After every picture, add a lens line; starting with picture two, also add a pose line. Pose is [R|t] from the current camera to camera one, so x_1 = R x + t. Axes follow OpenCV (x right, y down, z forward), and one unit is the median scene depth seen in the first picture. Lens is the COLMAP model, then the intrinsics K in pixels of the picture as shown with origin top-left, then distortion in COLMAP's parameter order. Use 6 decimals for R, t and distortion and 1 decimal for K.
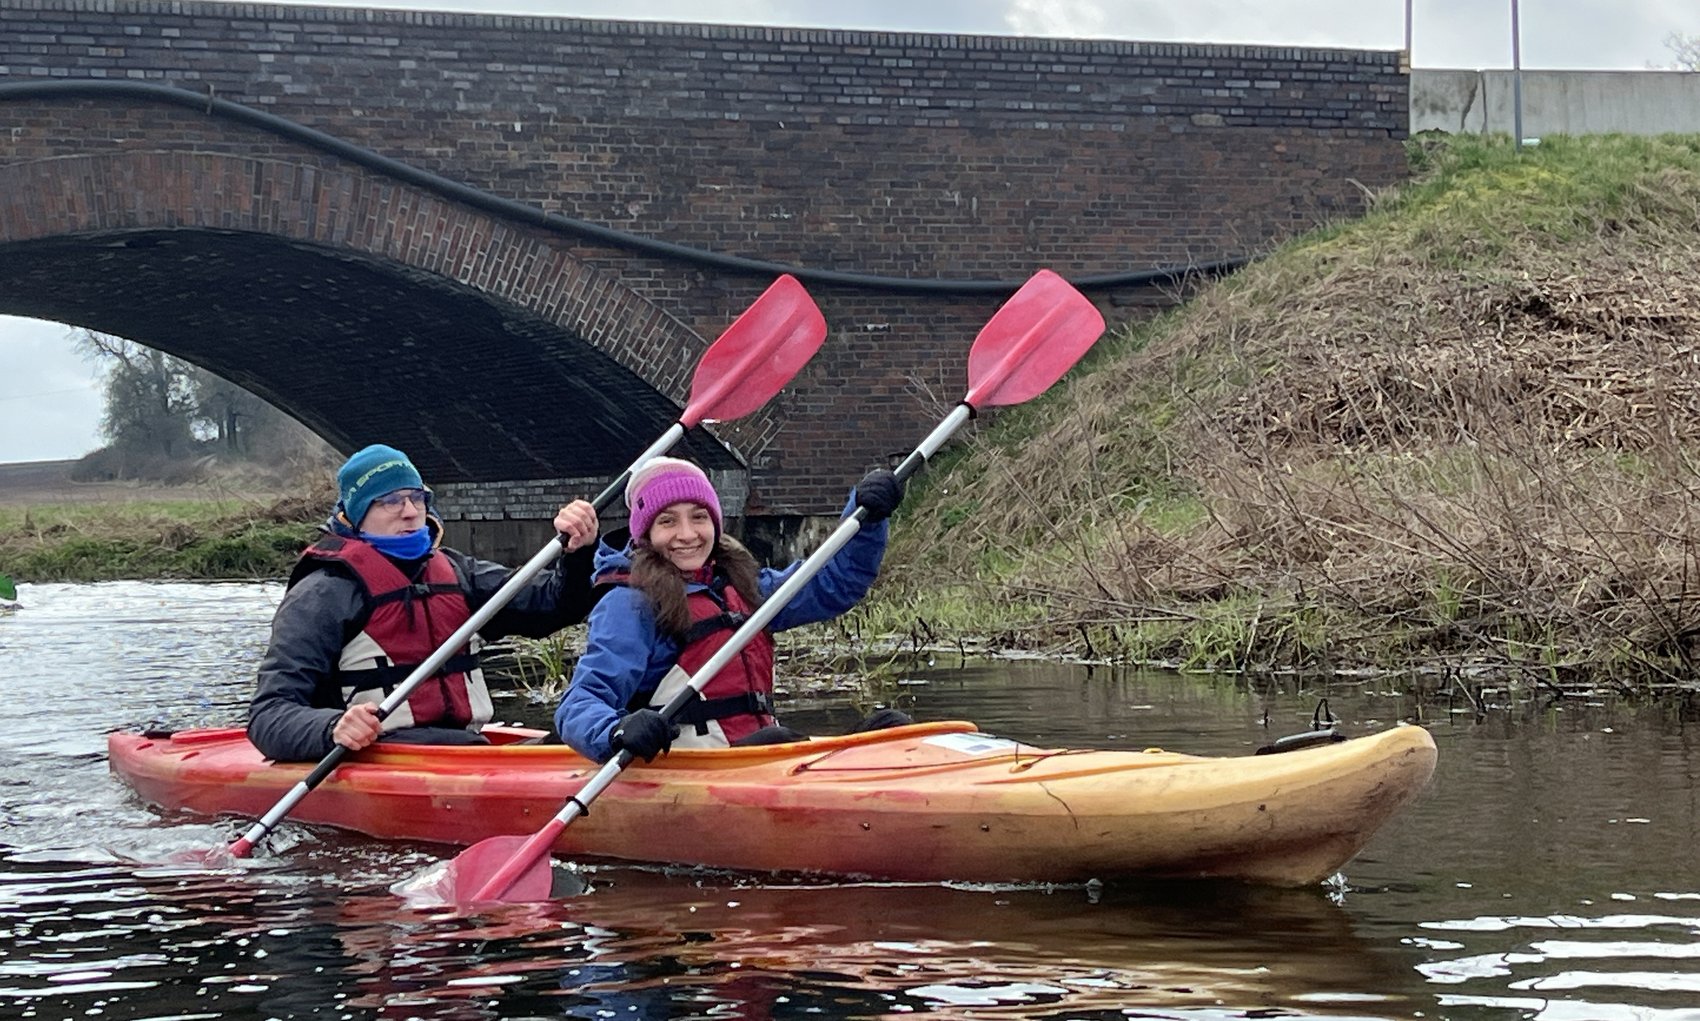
lens RADIAL K [[3441.3, 0, 856.1], [0, 3441.3, 554.1], [0, 0, 1]] dist [0.282243, -1.411257]
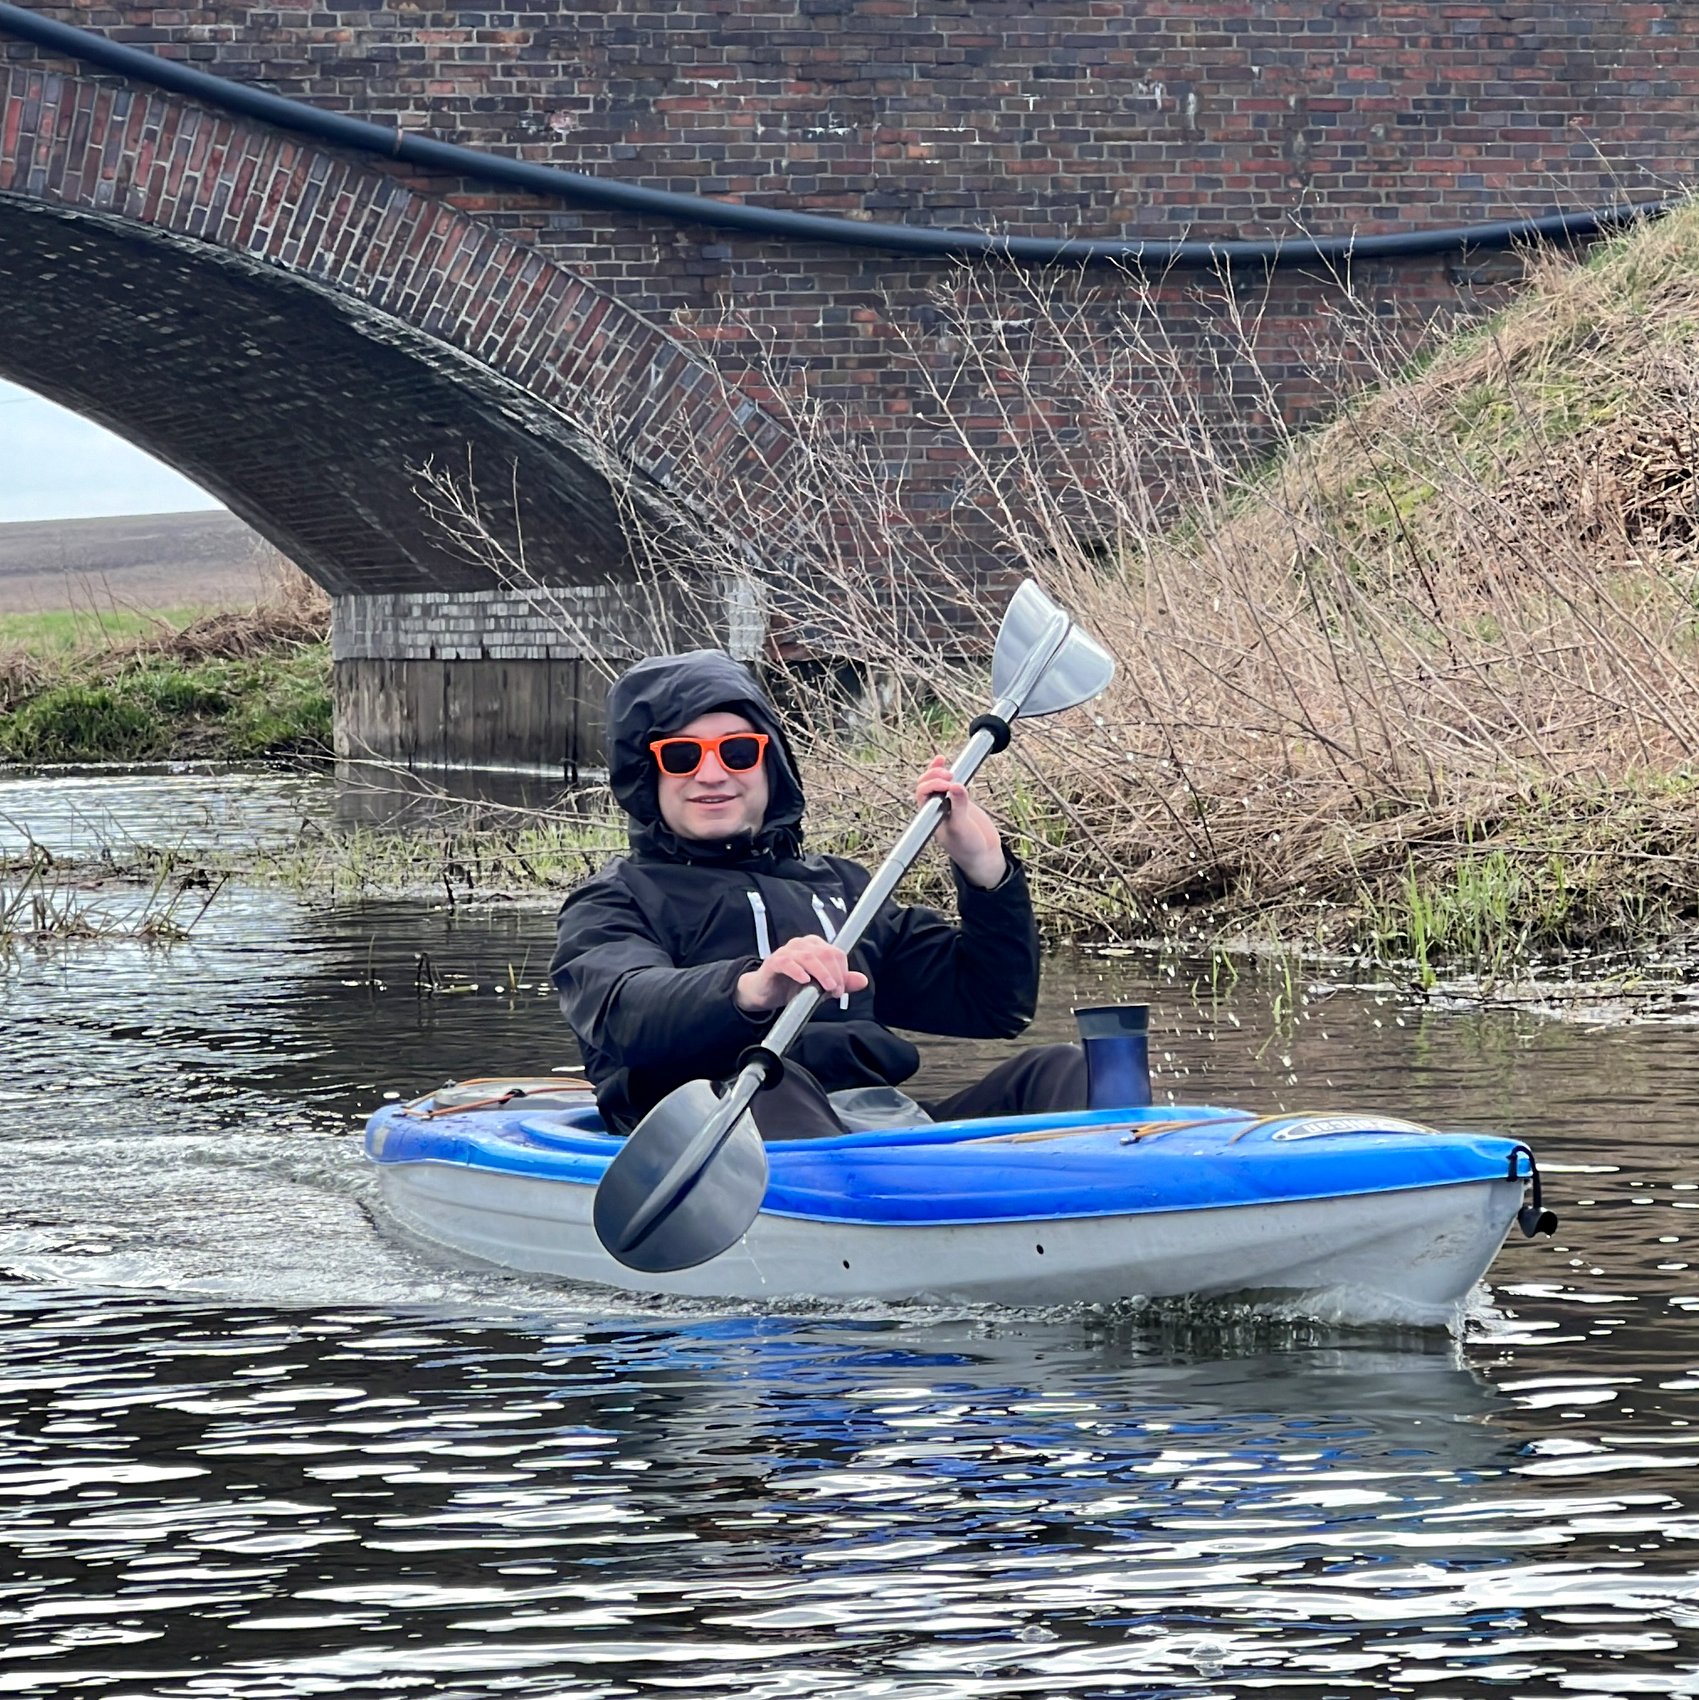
lens RADIAL K [[7432.0, 0, 912.0], [0, 7432.0, 849.8], [0, 0, 1]] dist [-0.578390, 18.385318]
pose [[0.988155, 0.008610, -0.153221, 0.178687], [-0.005527, 0.999774, 0.020532, -0.005233], [0.153363, -0.019442, 0.987979, -0.199366]]
